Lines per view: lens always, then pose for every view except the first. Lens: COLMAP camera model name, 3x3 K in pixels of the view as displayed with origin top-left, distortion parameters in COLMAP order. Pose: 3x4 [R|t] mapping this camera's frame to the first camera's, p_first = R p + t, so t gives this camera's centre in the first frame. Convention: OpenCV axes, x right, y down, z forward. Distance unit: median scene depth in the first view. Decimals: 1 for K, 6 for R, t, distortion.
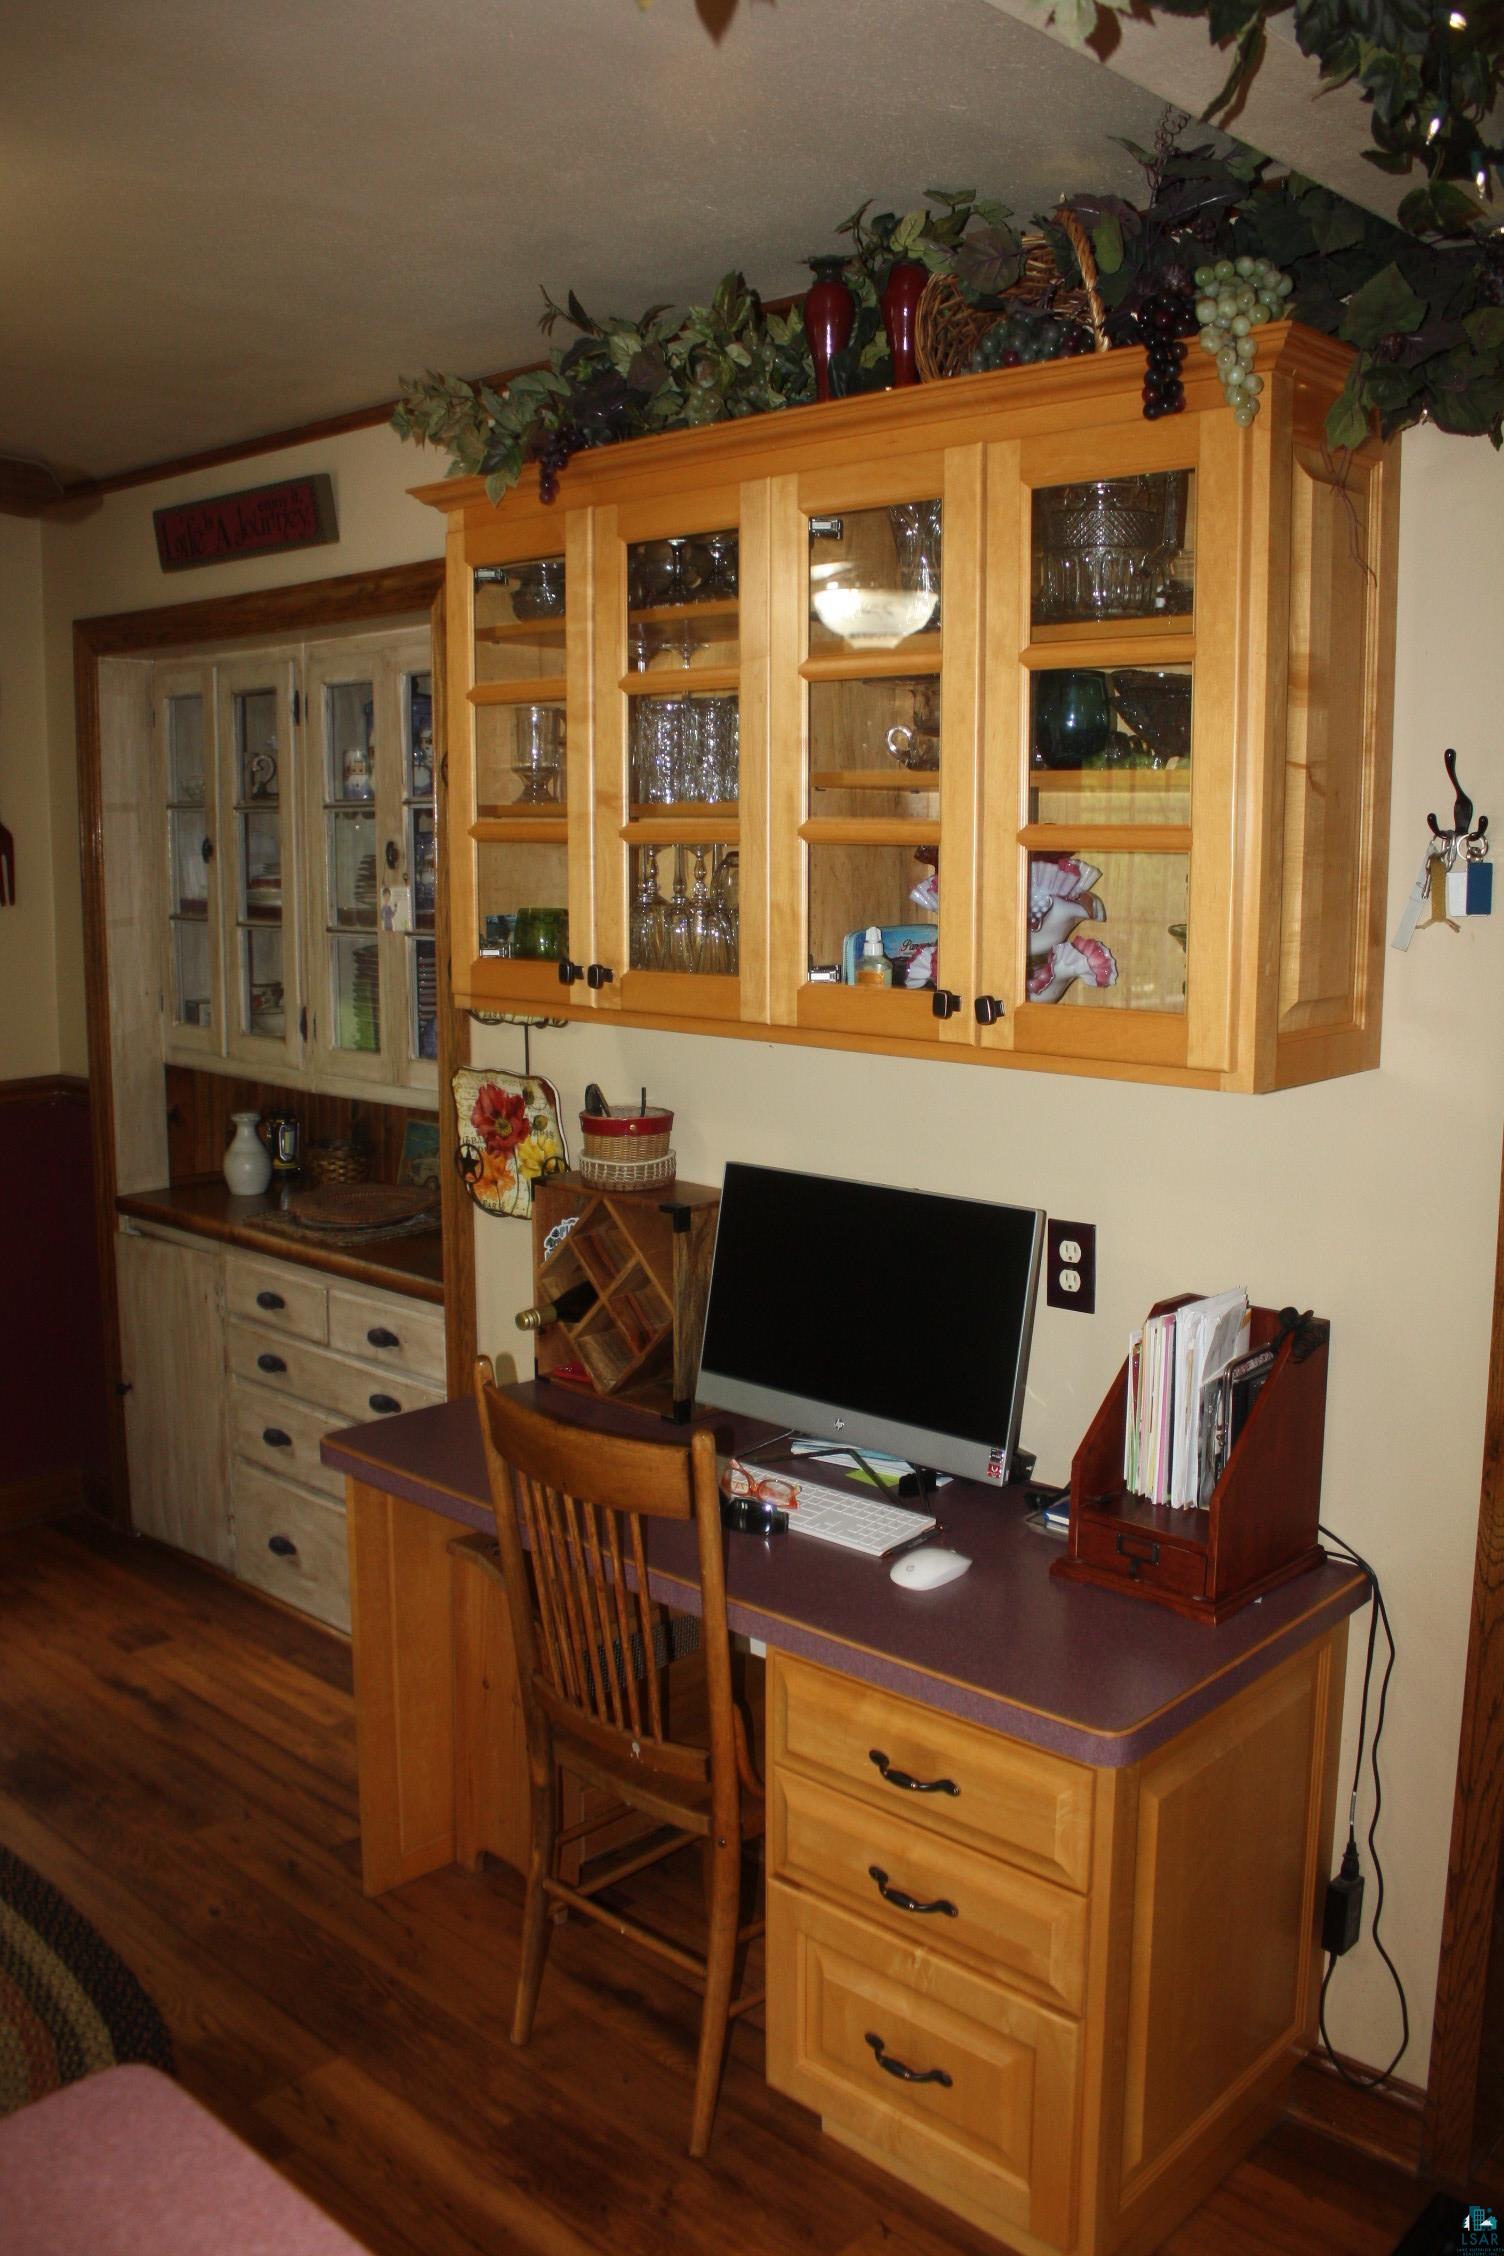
lens RADIAL K [[1900.3, 0, 748.3], [0, 1900.3, 1112.0], [0, 0, 1]] dist [-0.165404, 0.144197]
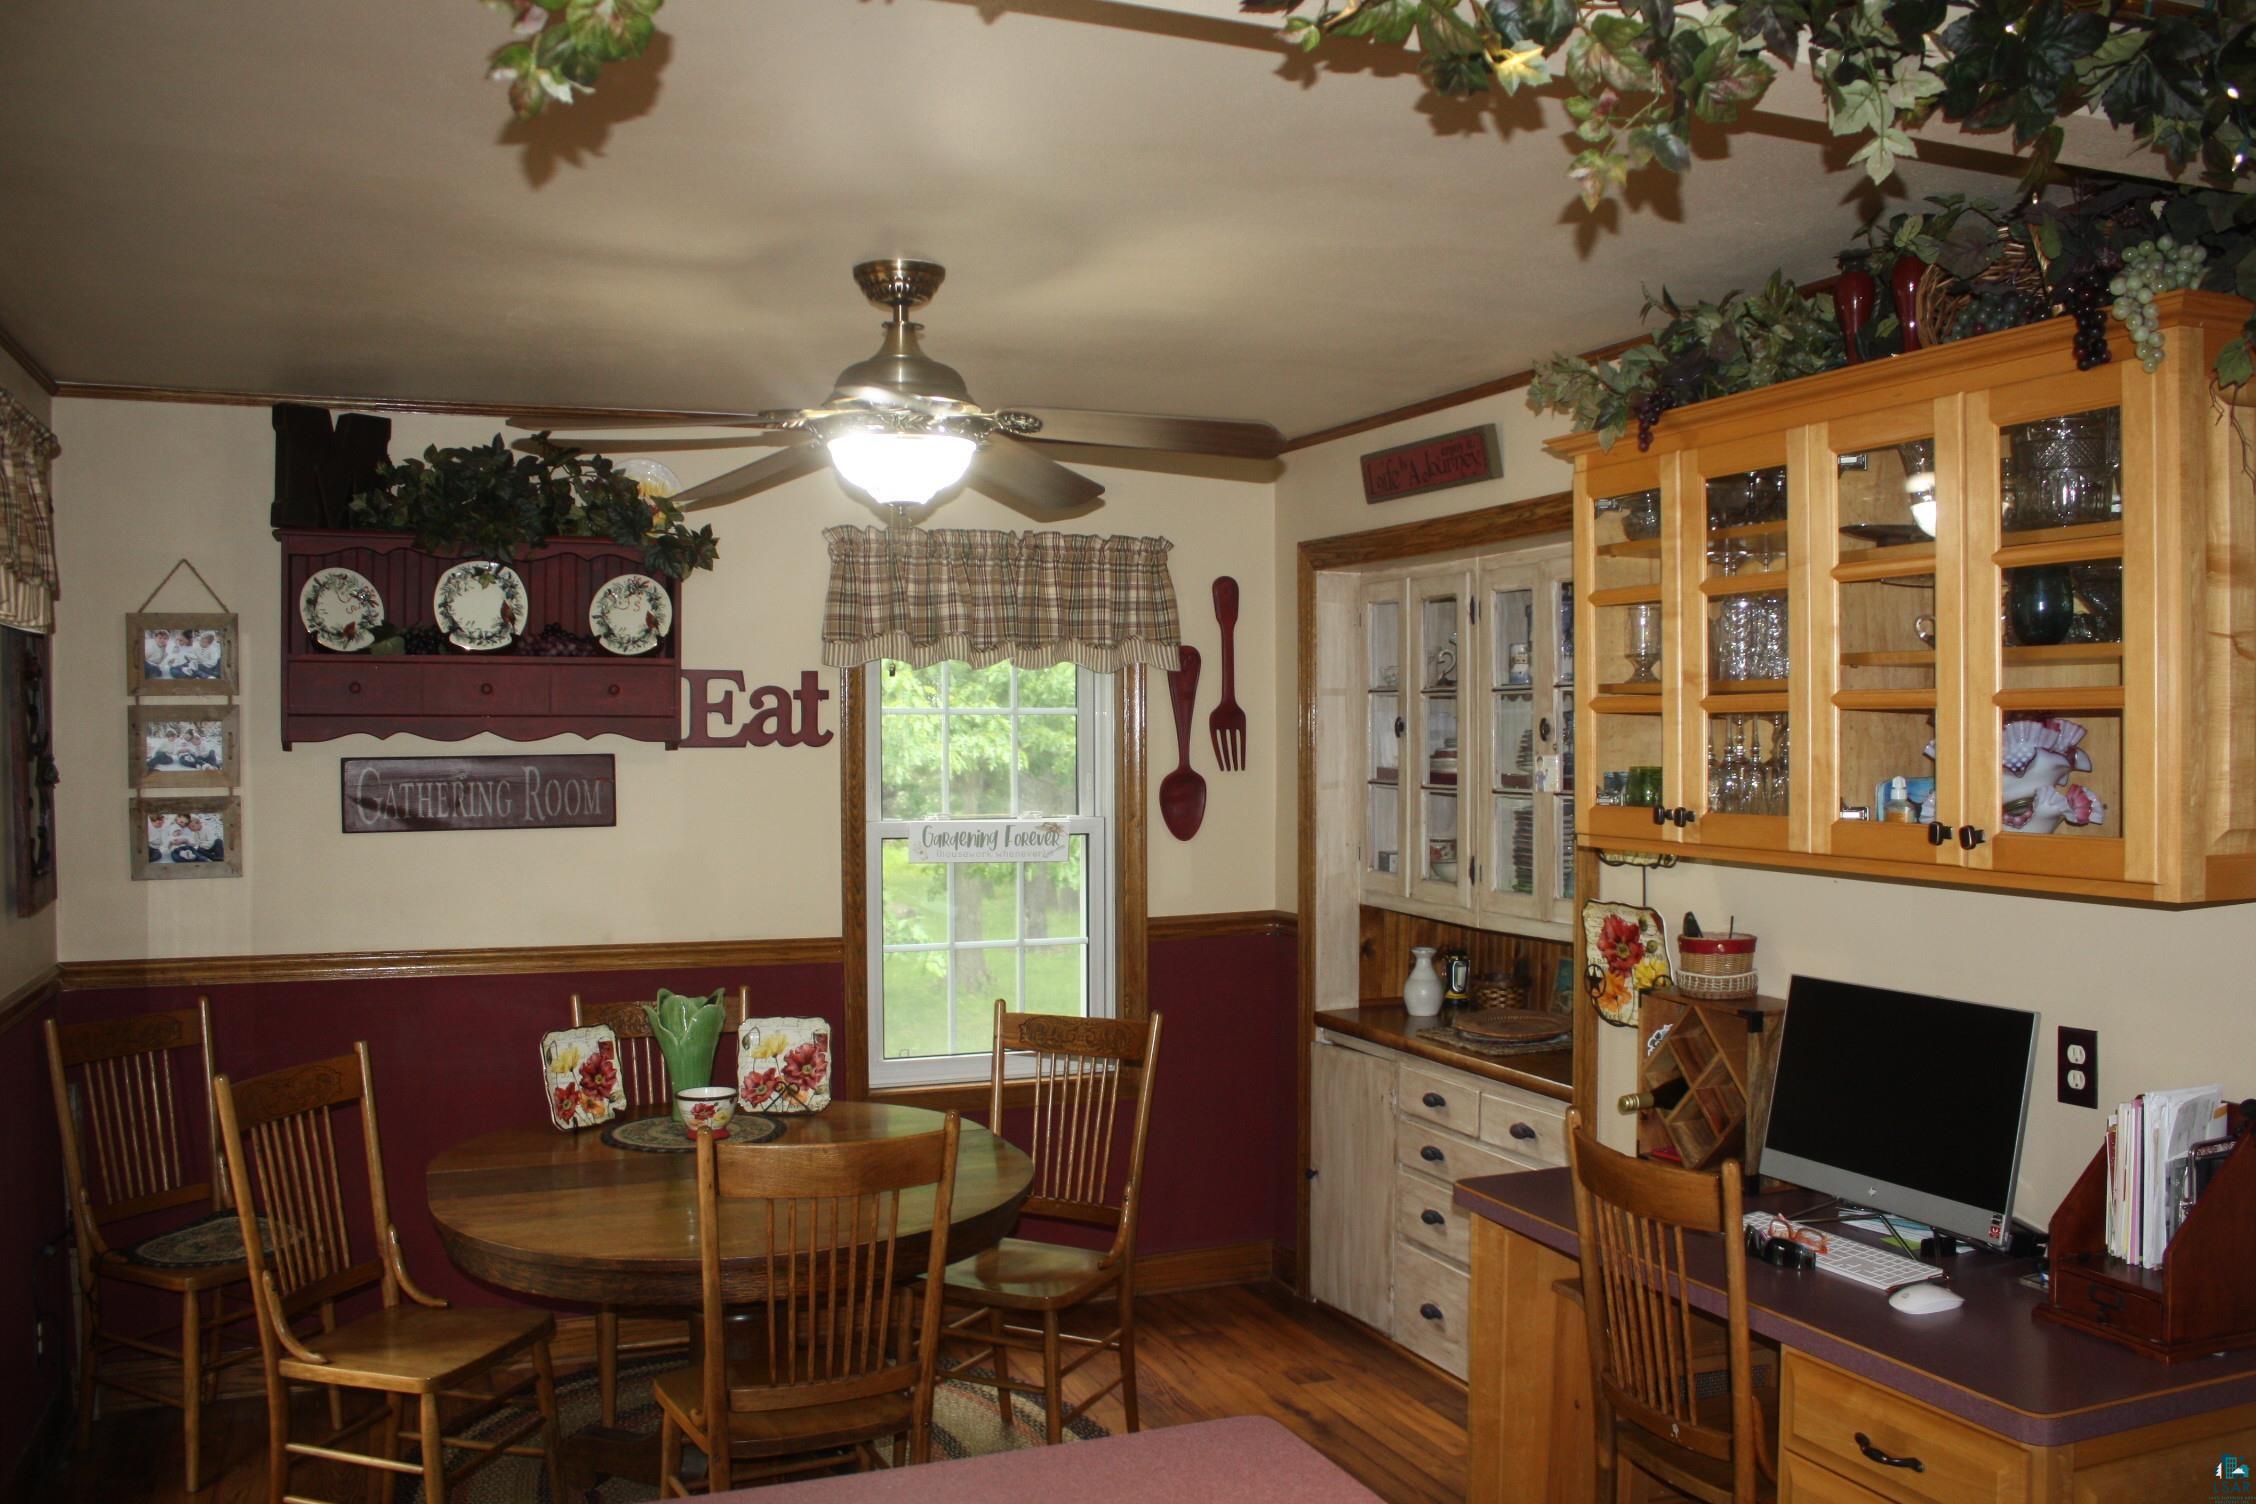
lens RADIAL K [[1900.3, 0, 1133.3], [0, 1900.3, 754.2], [0, 0, 1]] dist [-0.165404, 0.144197]
pose [[0.906737, 0.001677, -0.421694, 0.080506], [-0.059012, 0.990657, -0.122950, 0.043070], [0.417548, 0.136369, 0.898364, -0.193523]]
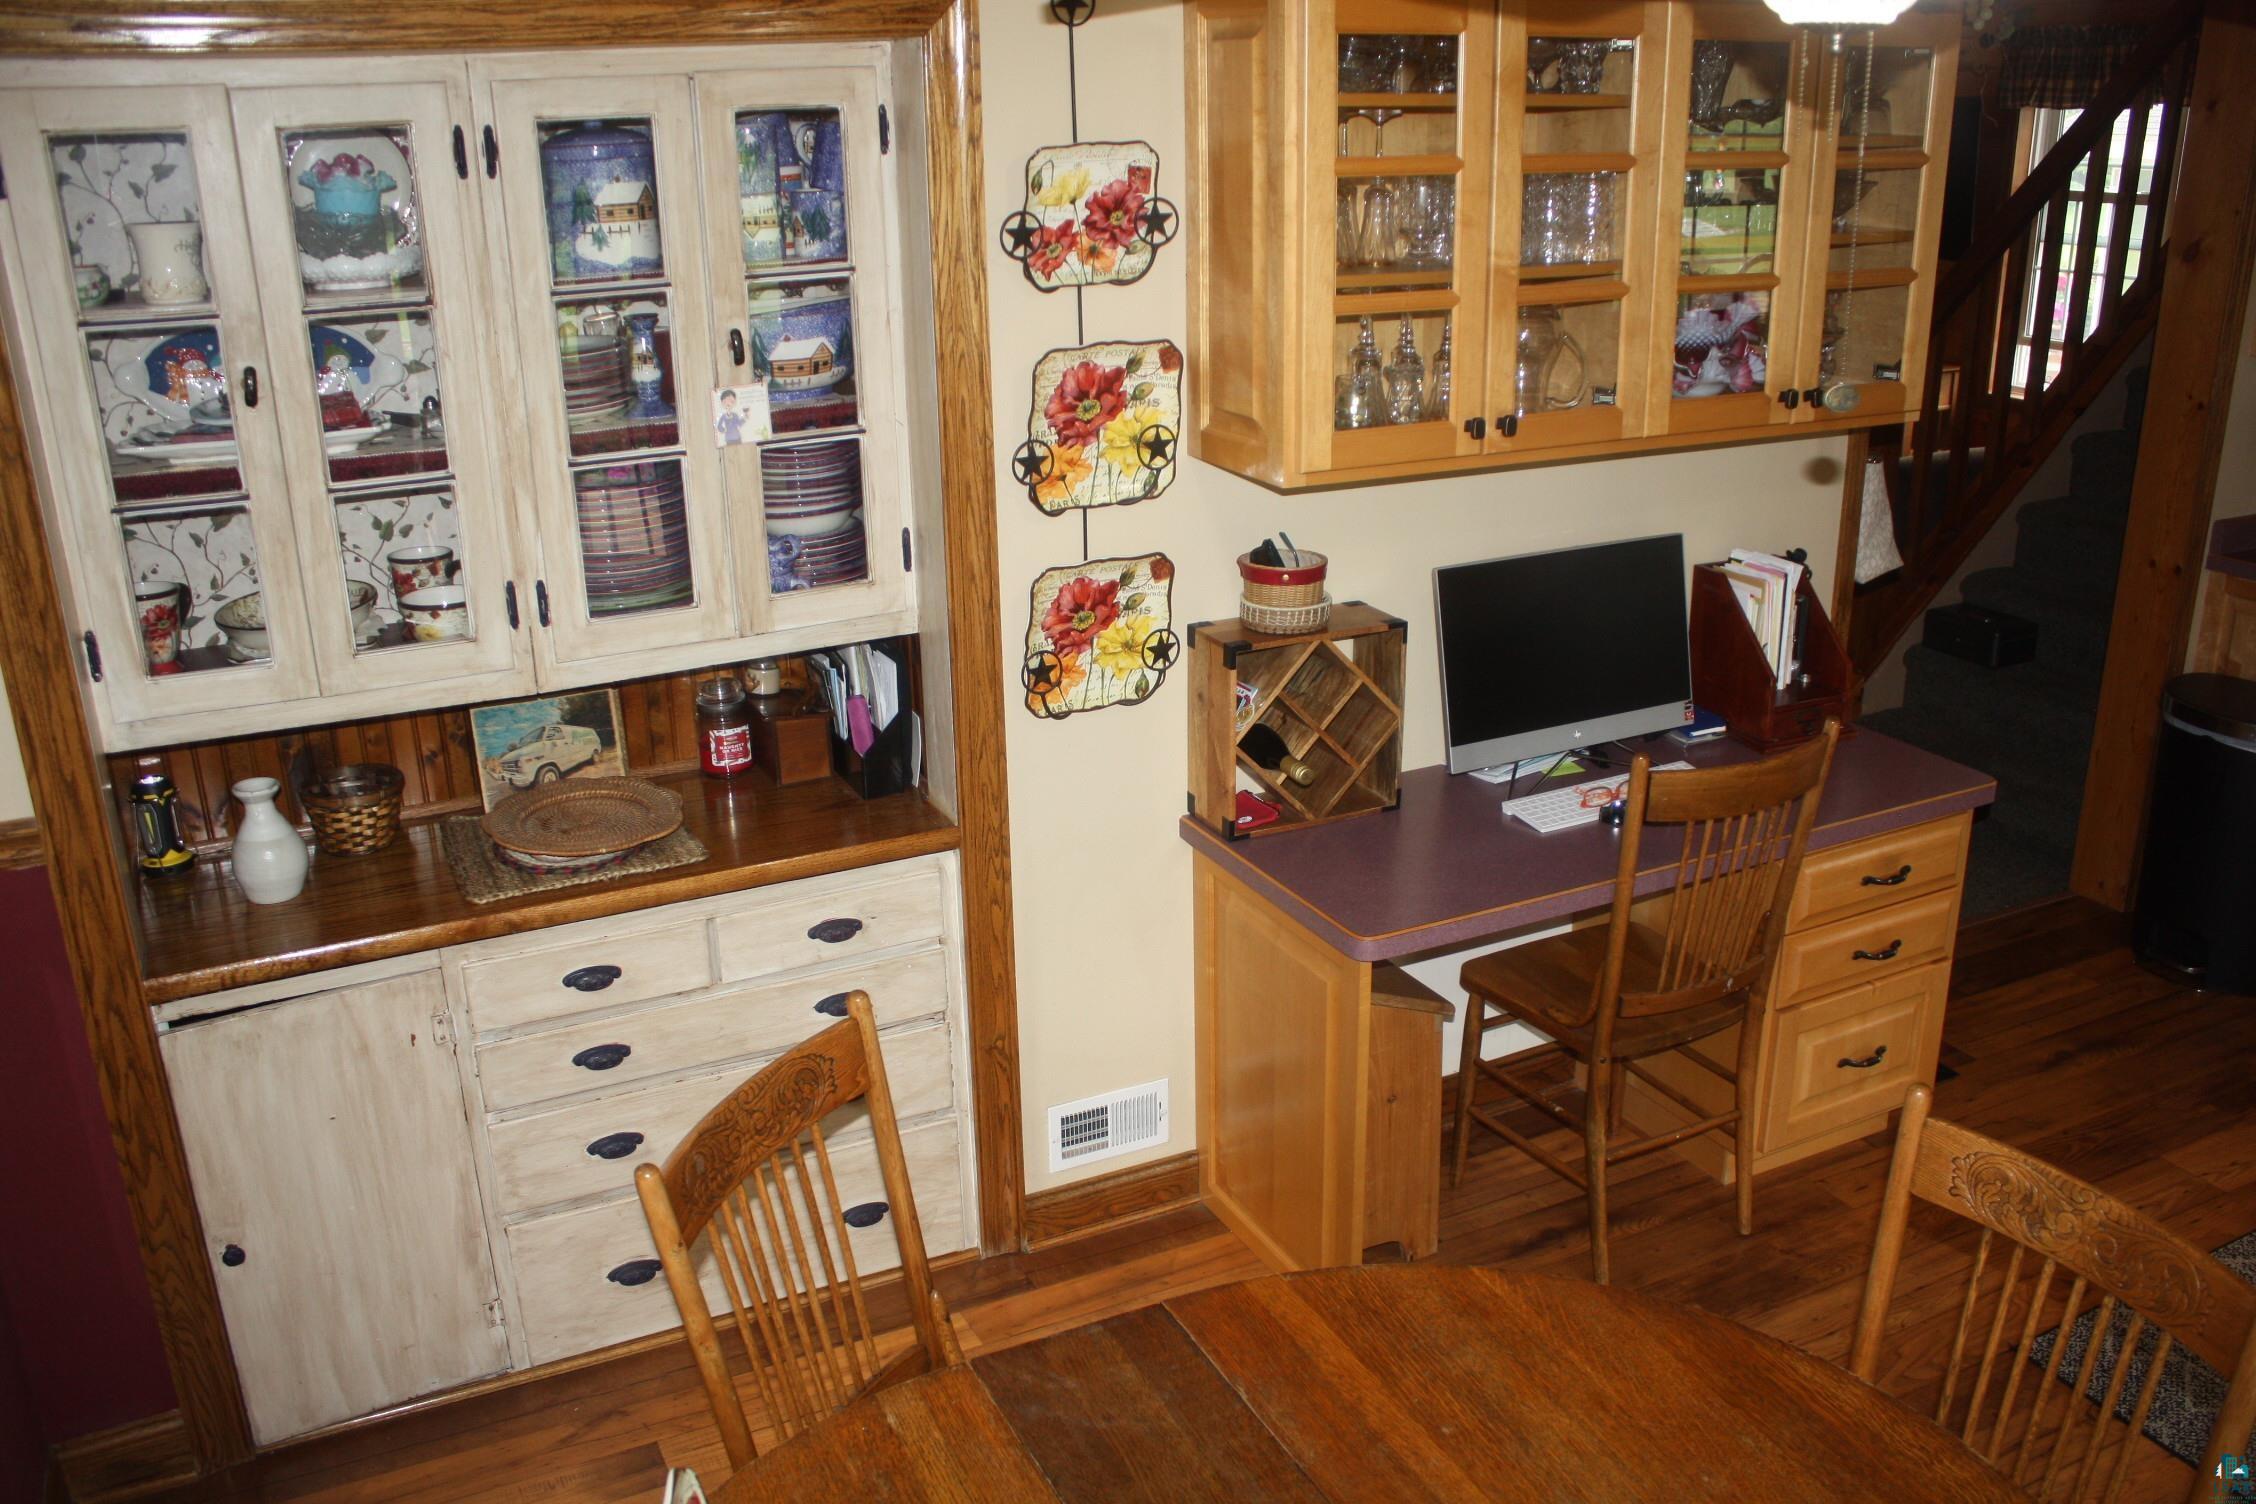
lens RADIAL K [[1900.3, 0, 1128.7], [0, 1900.3, 749.6], [0, 0, 1]] dist [-0.165404, 0.144197]
pose [[0.349952, -0.317384, 0.881363, -0.842523], [0.157714, 0.947387, 0.278538, -0.164372], [-0.923396, 0.041529, 0.381596, 0.548789]]
